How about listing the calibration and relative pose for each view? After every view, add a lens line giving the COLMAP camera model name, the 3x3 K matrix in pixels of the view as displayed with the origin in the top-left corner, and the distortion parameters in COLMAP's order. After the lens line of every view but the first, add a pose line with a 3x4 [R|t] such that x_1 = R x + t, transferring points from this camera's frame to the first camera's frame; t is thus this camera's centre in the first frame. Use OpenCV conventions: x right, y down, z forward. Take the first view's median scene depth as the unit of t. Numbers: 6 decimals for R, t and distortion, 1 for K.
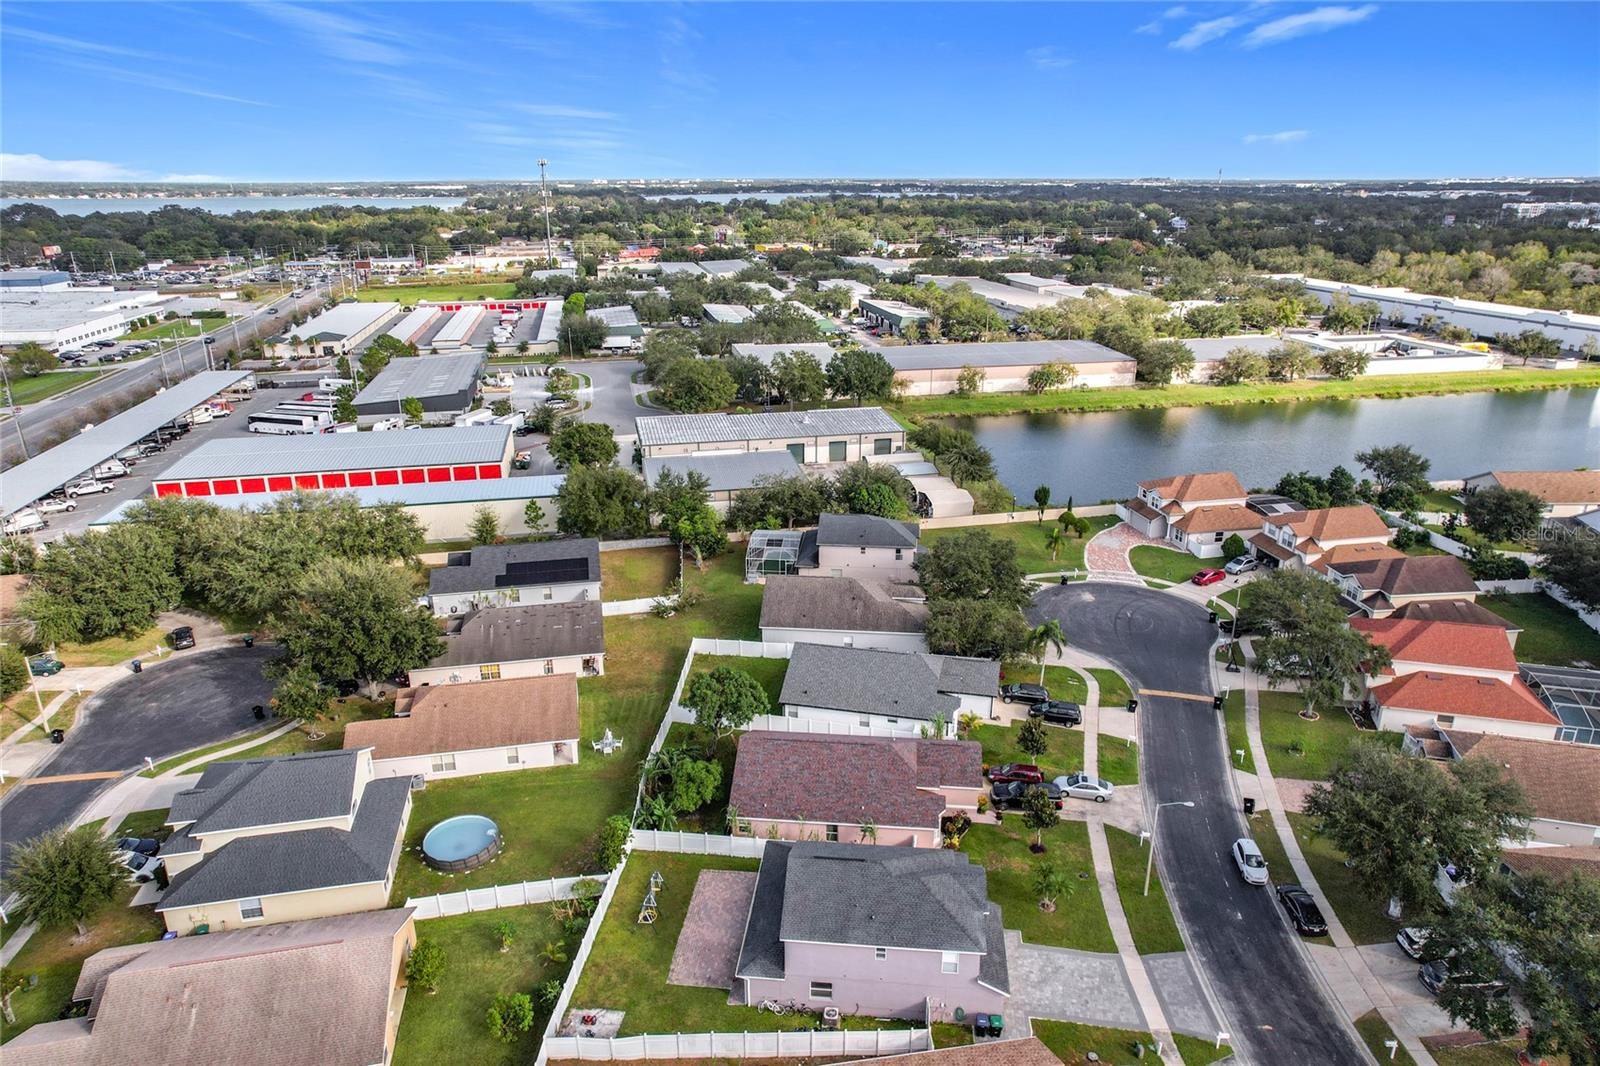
lens RADIAL K [[988.6, 0, 832.5], [0, 988.6, 543.9], [0, 0, 1]] dist [-0.050052, 0.052760]
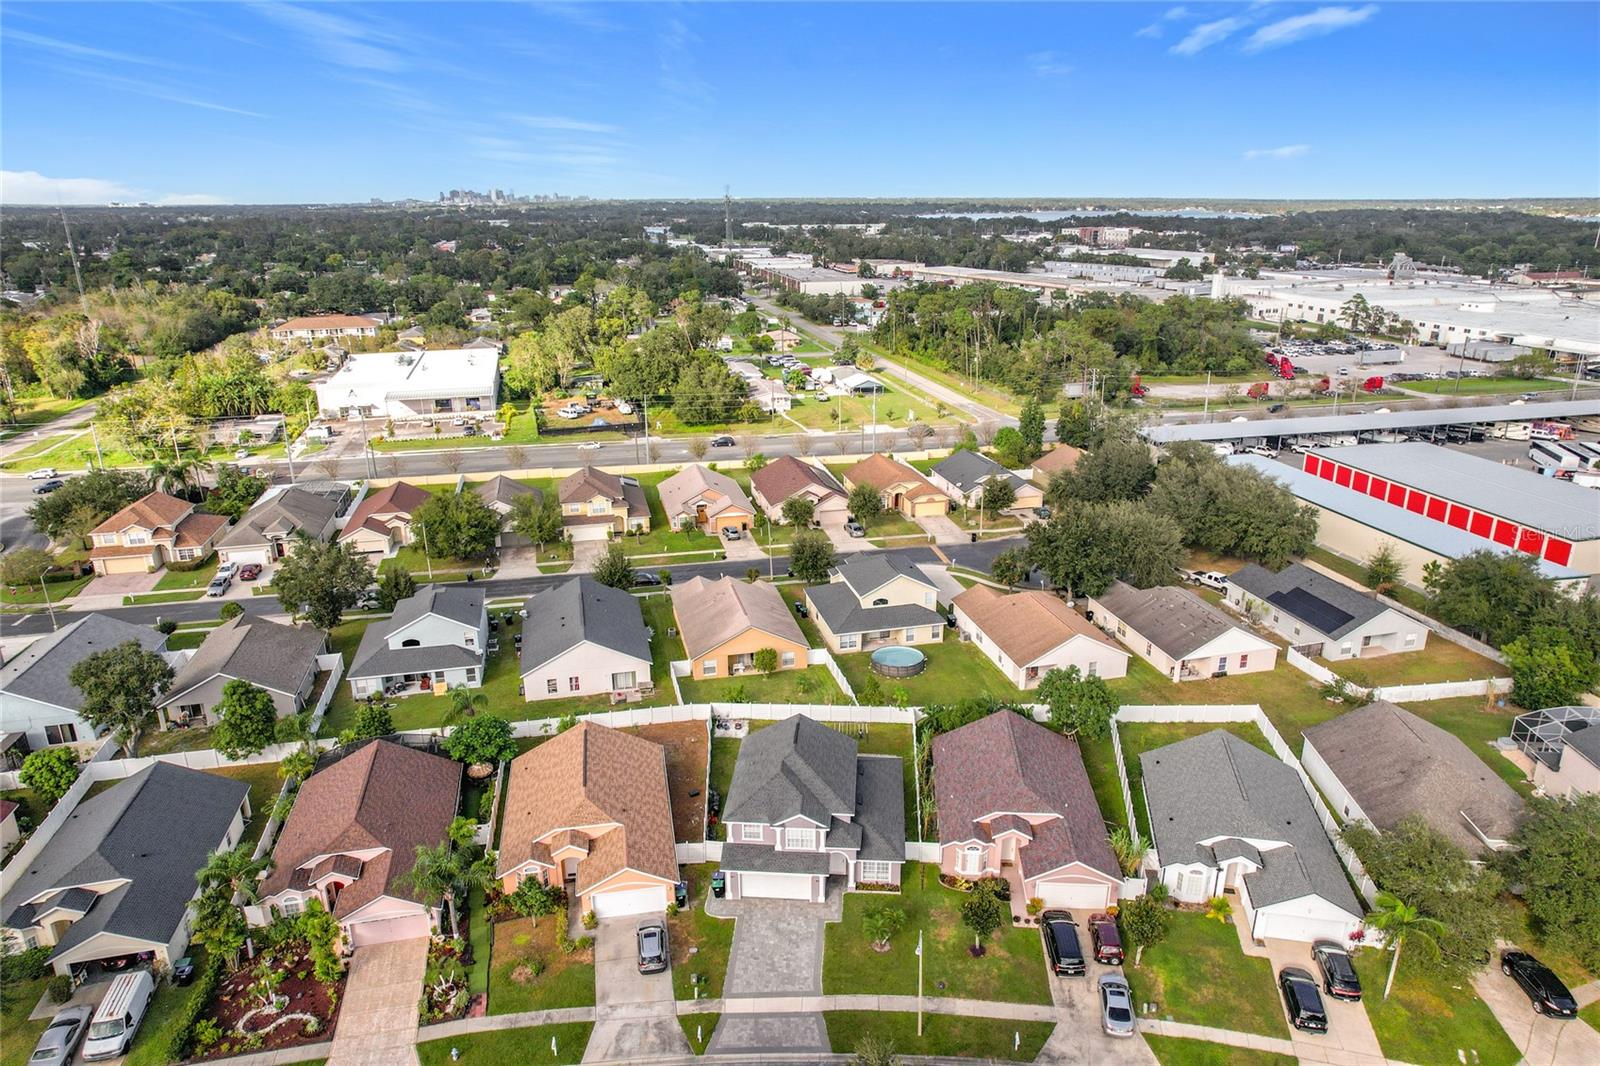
lens RADIAL K [[1043.8, 0, 800.0], [0, 1043.8, 533.0], [0, 0, 1]] dist [-0.073842, 0.063654]
pose [[0.013995, 0.310460, -0.950483, 0.577198], [-0.343451, 0.894234, 0.287030, -0.141264], [0.939066, 0.322428, 0.119143, 0.367010]]
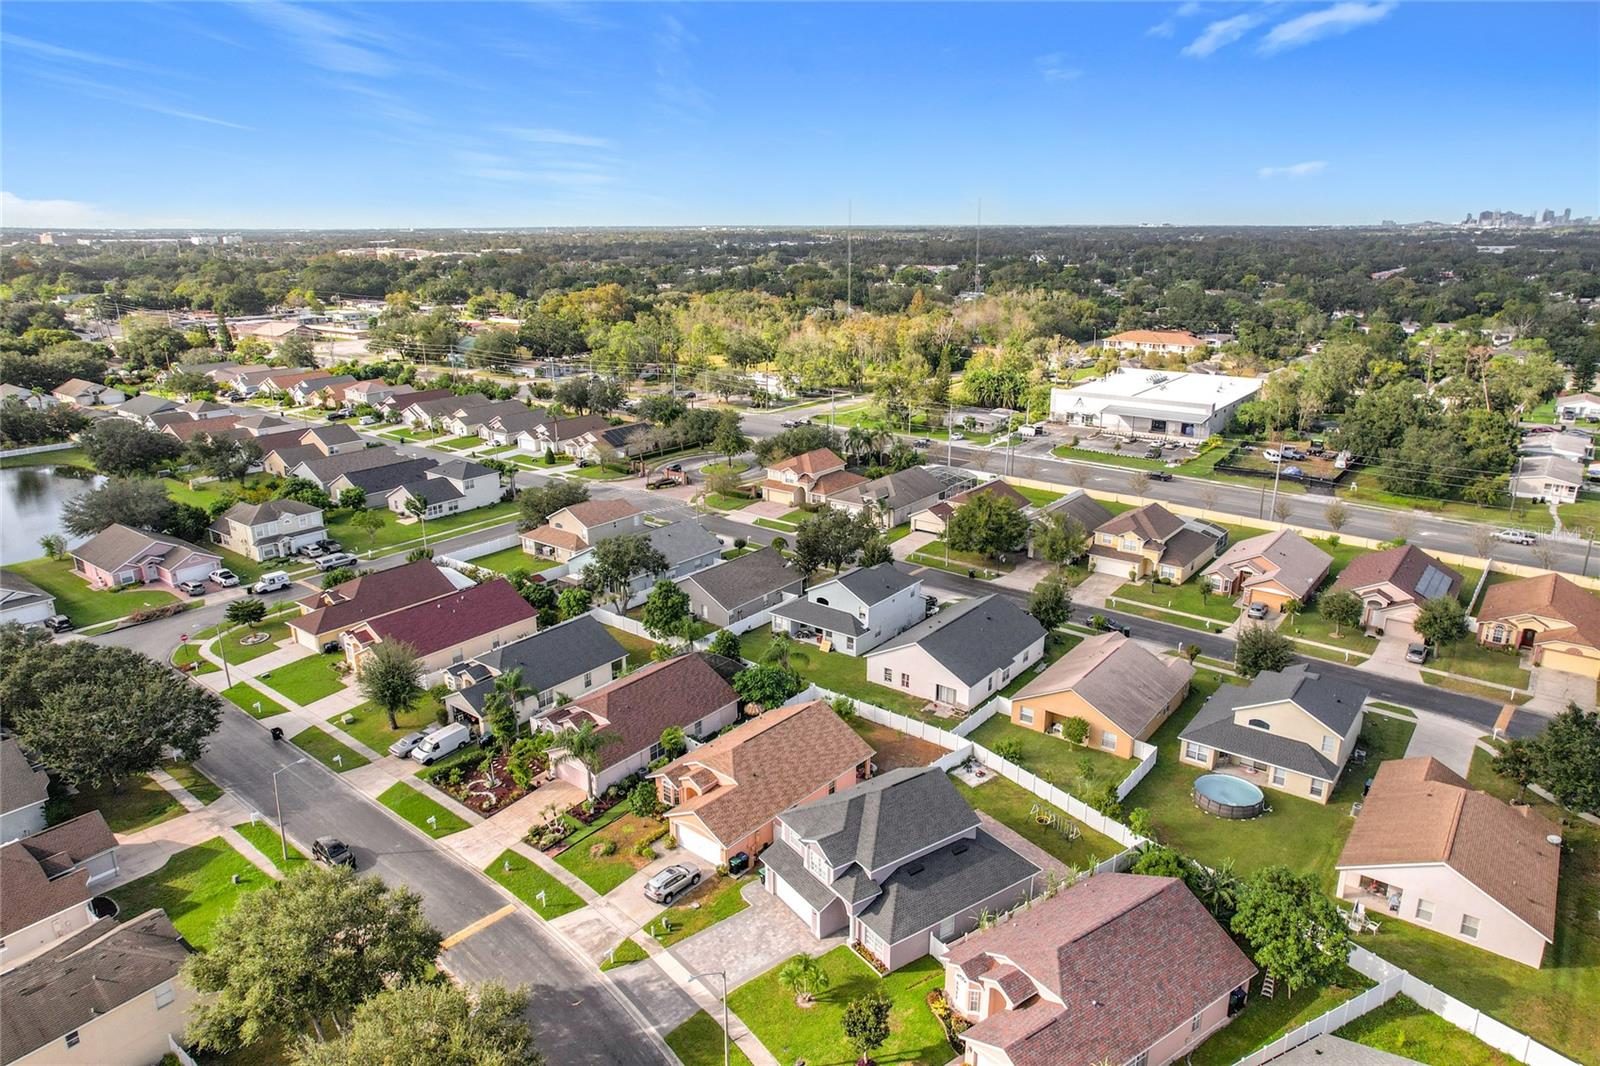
lens RADIAL K [[1035.7, 0, 793.6], [0, 1035.7, 469.7], [0, 0, 1]] dist [-0.047364, 0.063234]
pose [[-0.779110, 0.150074, -0.608659, 0.406085], [-0.212972, 0.849810, 0.482148, -0.286309], [0.589602, 0.505273, -0.630134, 0.737408]]
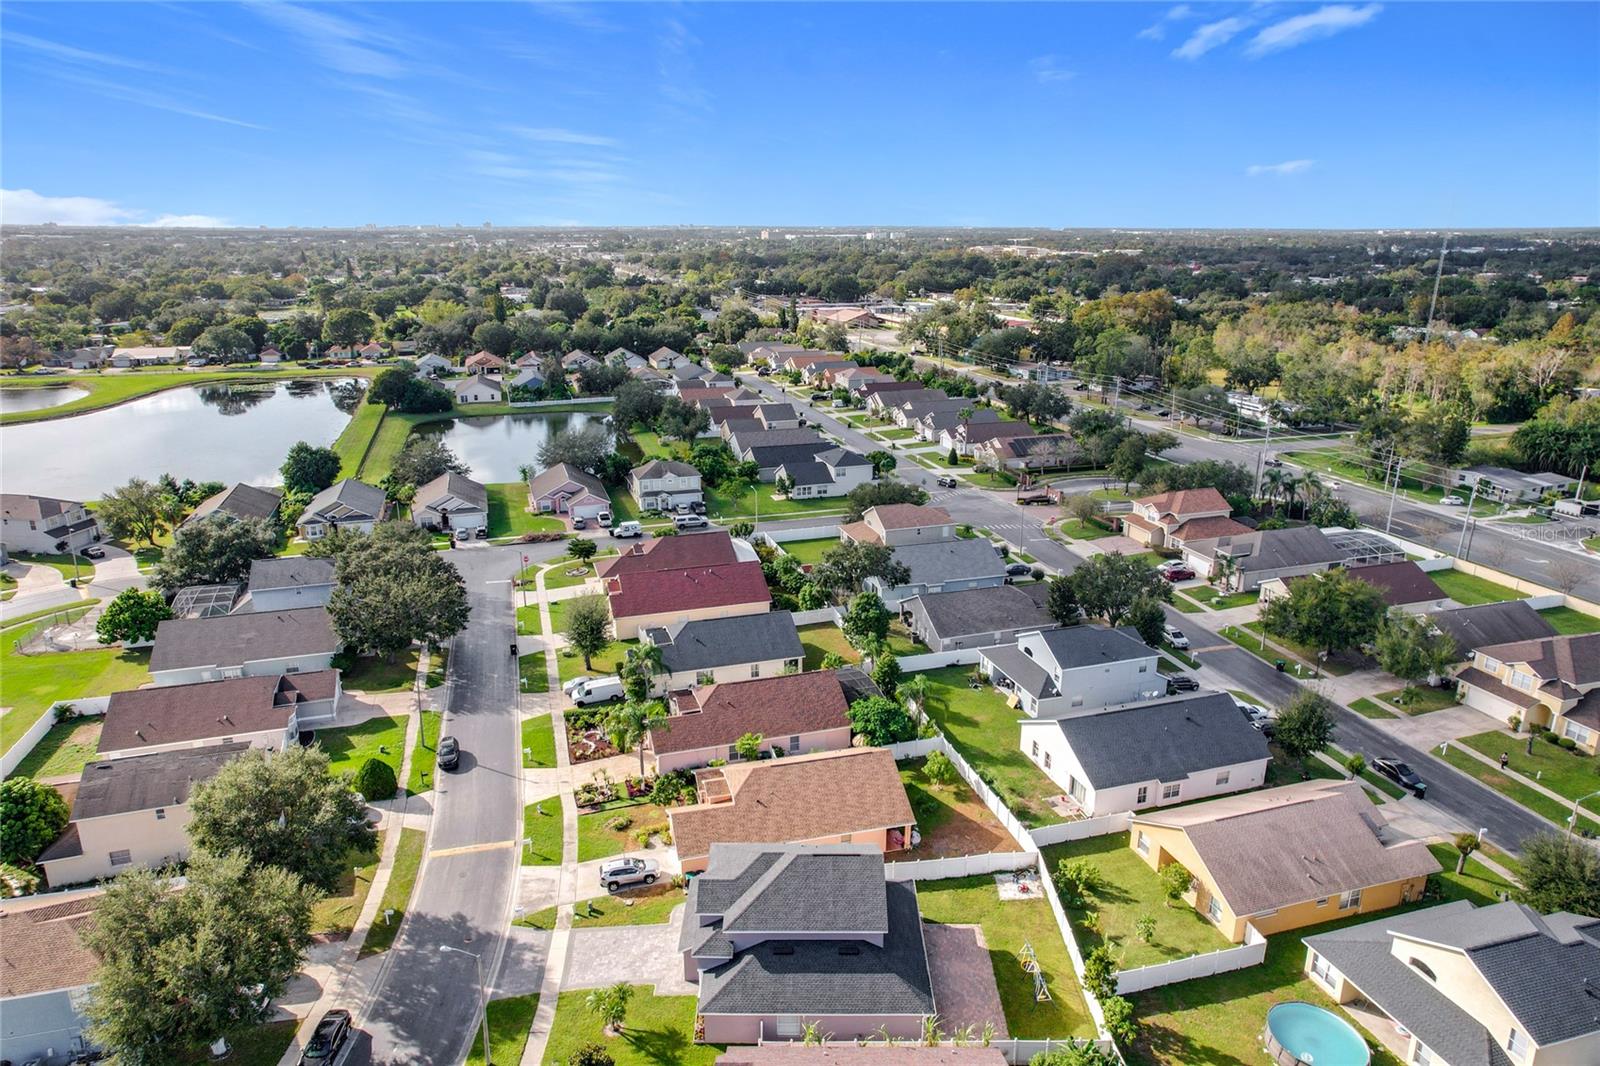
lens RADIAL K [[1035.7, 0, 793.6], [0, 1035.7, 469.7], [0, 0, 1]] dist [-0.047364, 0.063234]
pose [[-0.997628, 0.016832, -0.066746, 0.059863], [-0.023033, 0.832128, 0.554104, -0.317255], [0.064868, 0.554327, -0.829767, 0.821407]]
